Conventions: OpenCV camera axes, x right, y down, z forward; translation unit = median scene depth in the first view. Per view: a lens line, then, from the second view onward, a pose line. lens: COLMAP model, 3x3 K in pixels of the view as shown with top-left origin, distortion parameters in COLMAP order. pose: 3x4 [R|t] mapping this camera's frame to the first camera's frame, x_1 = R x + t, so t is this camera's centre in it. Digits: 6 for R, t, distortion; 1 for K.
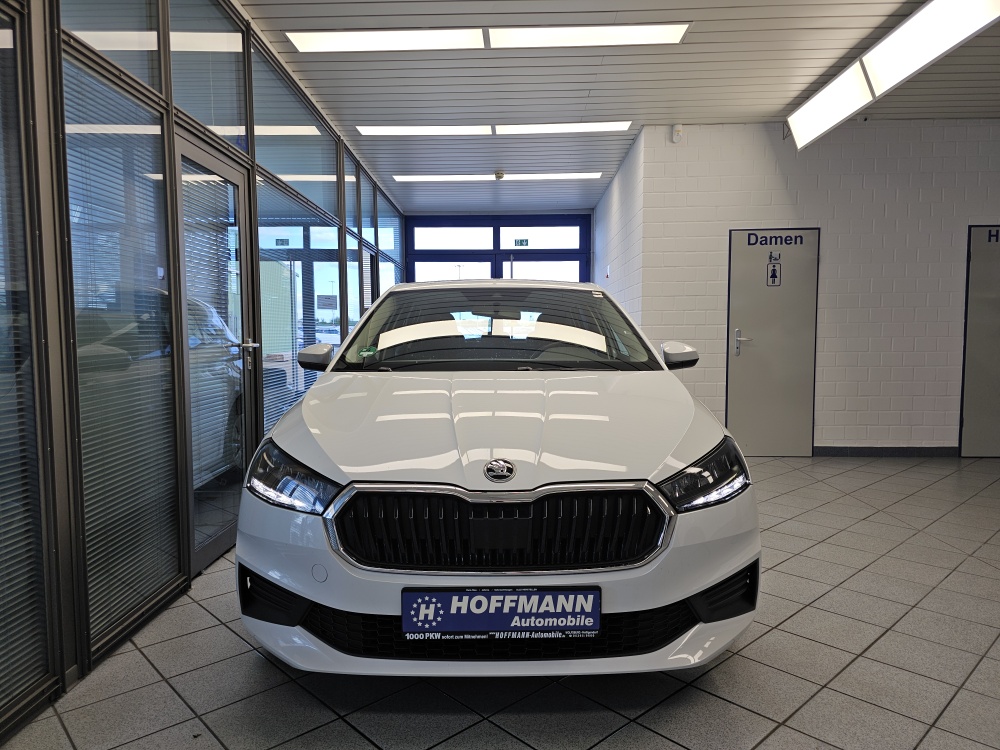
lens RADIAL K [[672.4, 0, 491.2], [0, 672.4, 379.1], [0, 0, 1]] dist [0.071426, -0.076354]
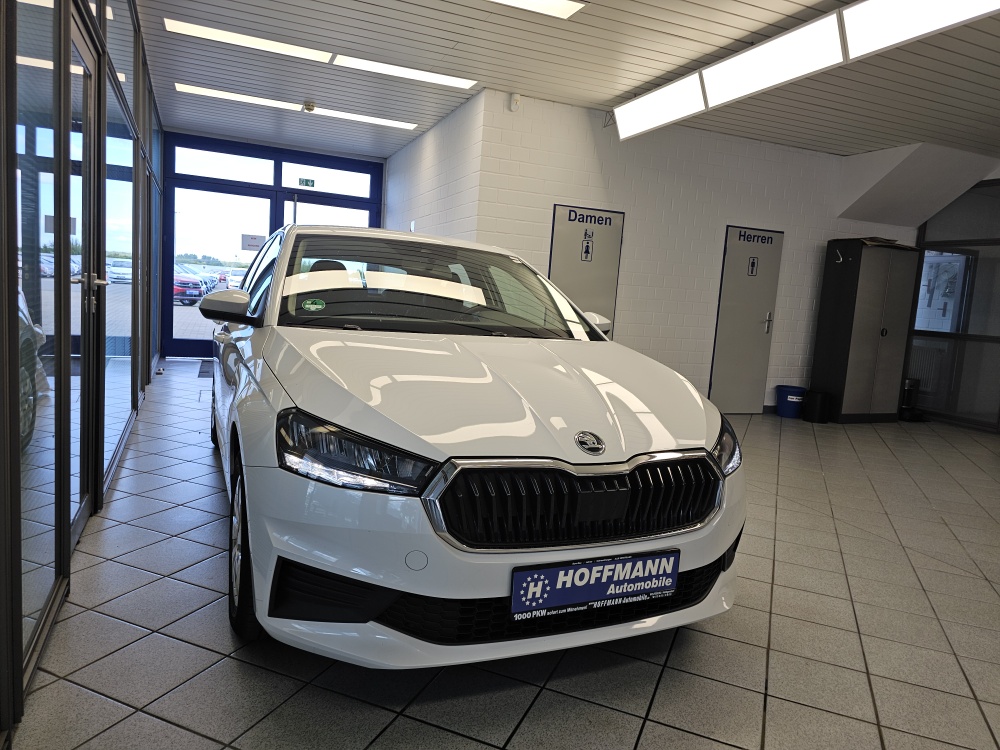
lens RADIAL K [[679.2, 0, 498.3], [0, 679.2, 369.5], [0, 0, 1]] dist [0.071911, -0.091400]
pose [[0.905595, 0.022990, 0.423521, -0.562781], [-0.046245, 0.997929, 0.044712, -0.011921], [-0.421616, -0.060077, 0.904782, 0.156973]]
